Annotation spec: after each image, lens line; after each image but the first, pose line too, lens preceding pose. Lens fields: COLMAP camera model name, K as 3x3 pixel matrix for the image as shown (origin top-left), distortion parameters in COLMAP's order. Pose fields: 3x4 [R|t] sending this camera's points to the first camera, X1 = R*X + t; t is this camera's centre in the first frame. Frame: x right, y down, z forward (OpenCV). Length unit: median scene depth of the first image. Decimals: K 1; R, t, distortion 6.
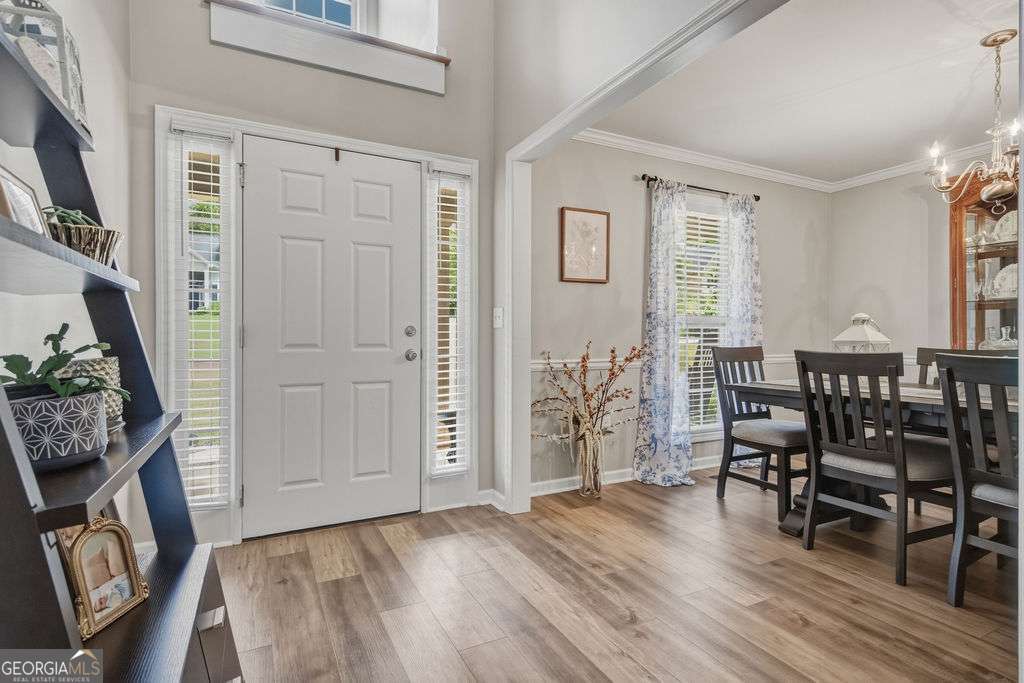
lens RADIAL K [[513.7, 0, 511.7], [0, 513.7, 337.3], [0, 0, 1]] dist [0.010532, -0.006092]
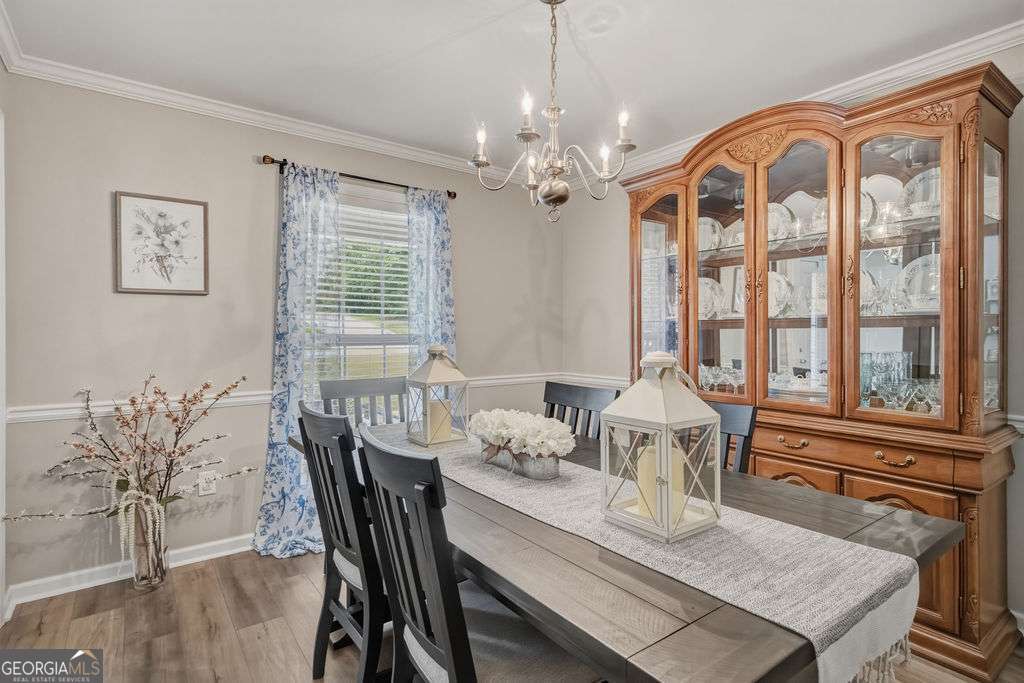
lens RADIAL K [[513.7, 0, 513.0], [0, 513.7, 337.7], [0, 0, 1]] dist [0.010532, -0.006092]
pose [[0.985008, -0.003031, 0.172484, 0.503644], [0.002179, 0.999984, 0.005128, -0.045866], [-0.172497, -0.004675, 0.984999, 0.172123]]
